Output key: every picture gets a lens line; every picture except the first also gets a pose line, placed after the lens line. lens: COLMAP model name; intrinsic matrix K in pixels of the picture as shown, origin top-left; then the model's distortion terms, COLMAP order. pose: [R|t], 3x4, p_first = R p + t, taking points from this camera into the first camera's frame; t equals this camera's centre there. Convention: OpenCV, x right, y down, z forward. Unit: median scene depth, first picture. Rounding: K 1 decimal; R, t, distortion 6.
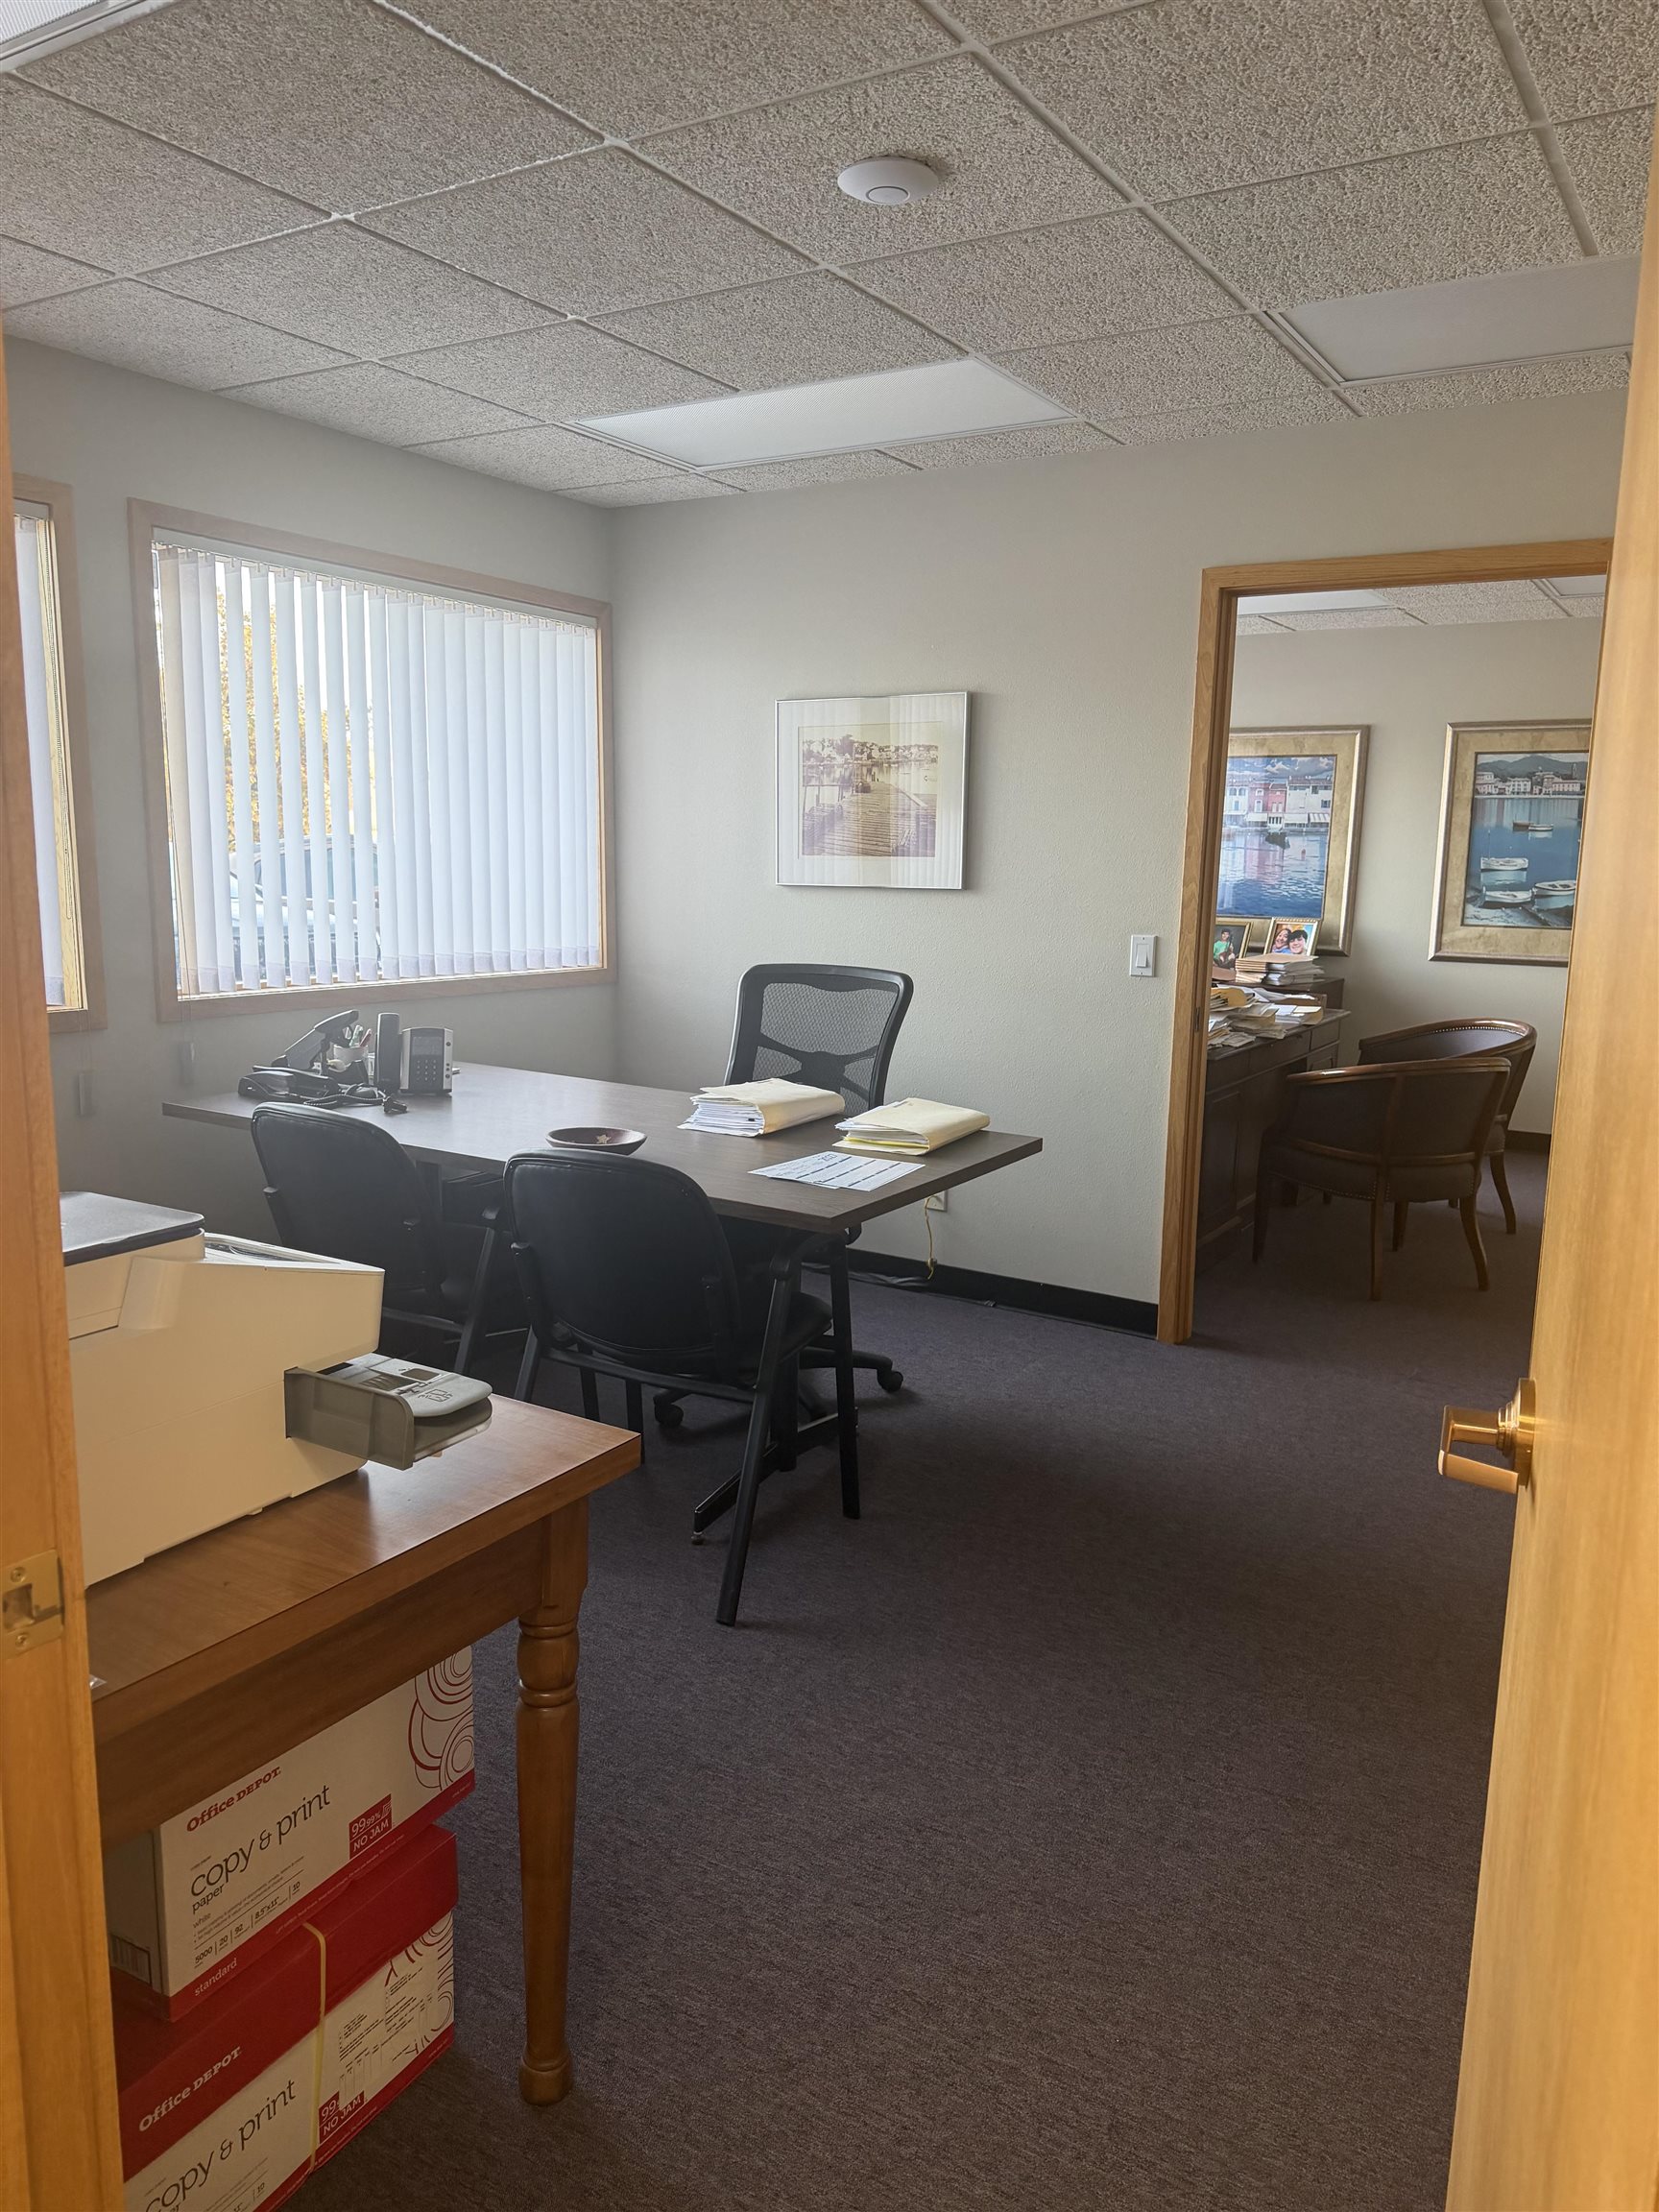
lens RADIAL K [[1538.2, 0, 807.1], [0, 1538.2, 1110.2], [0, 0, 1]] dist [0.103197, -0.085083]
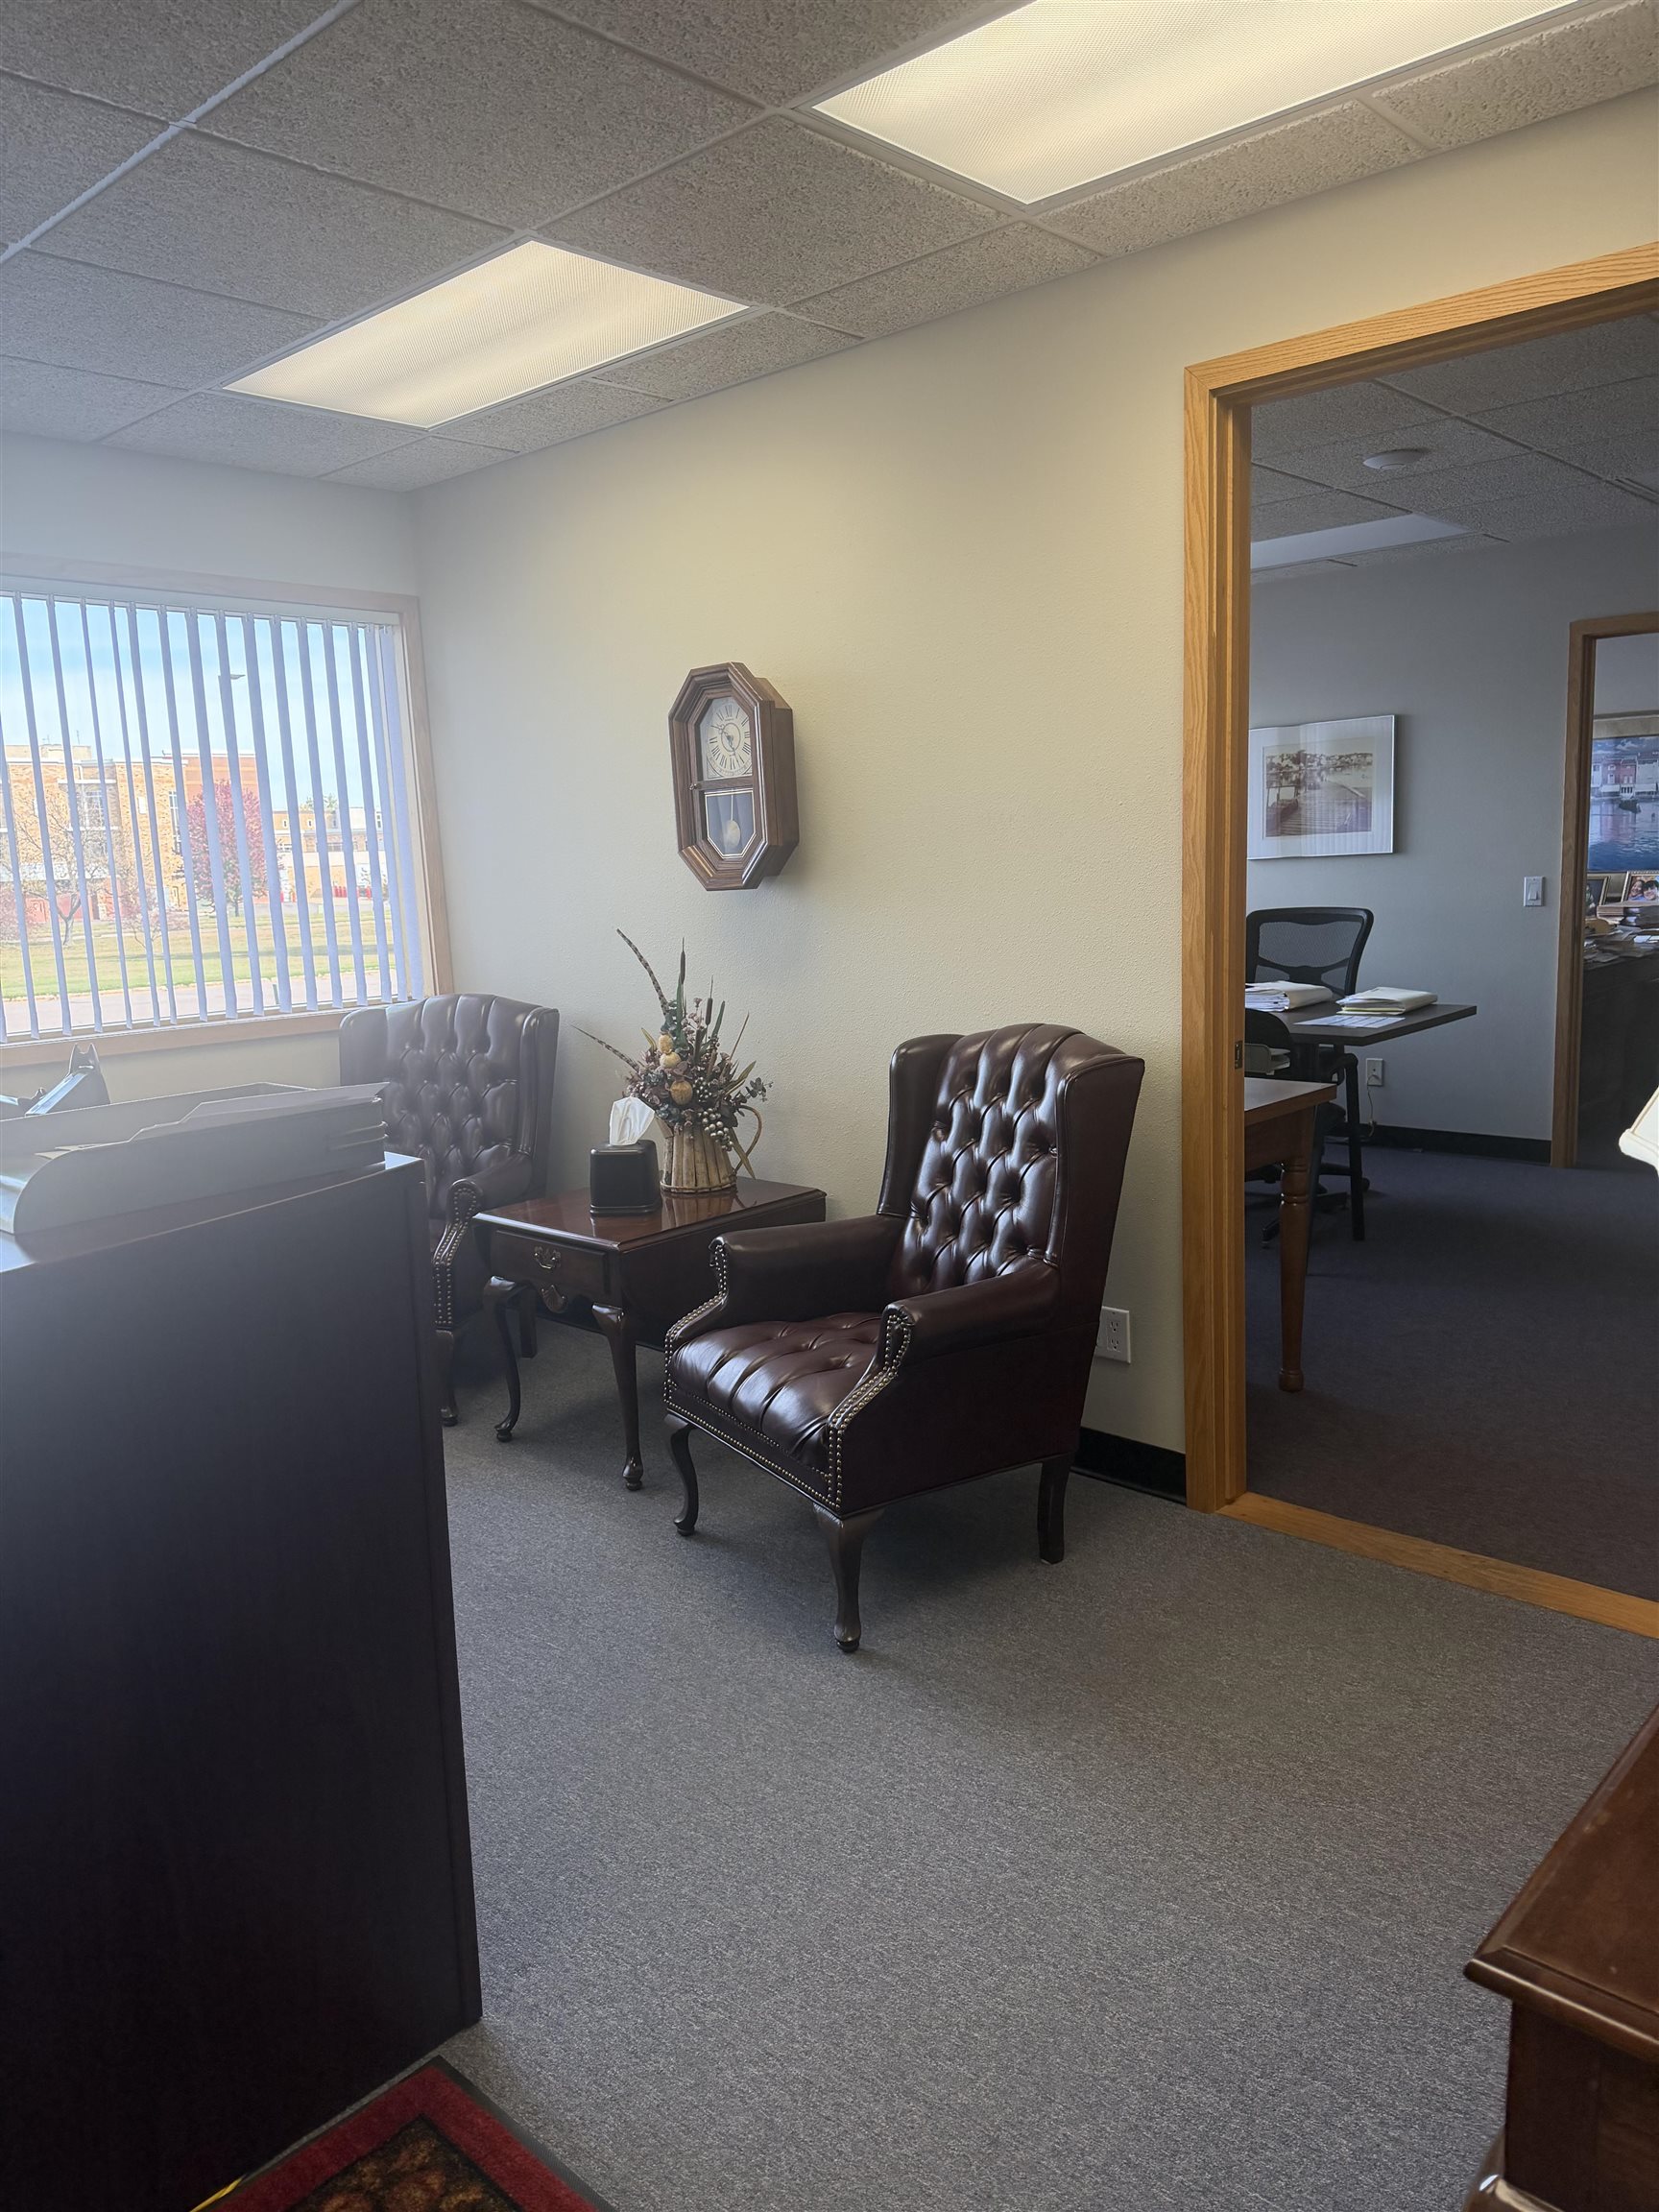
lens RADIAL K [[1601.6, 0, 809.4], [0, 1601.6, 1107.4], [0, 0, 1]] dist [0.083520, -0.108827]
pose [[0.984286, -0.027078, -0.174494, -0.108498], [0.024778, 0.999575, -0.015350, 0.062169], [0.174835, 0.010785, 0.984539, -0.344949]]
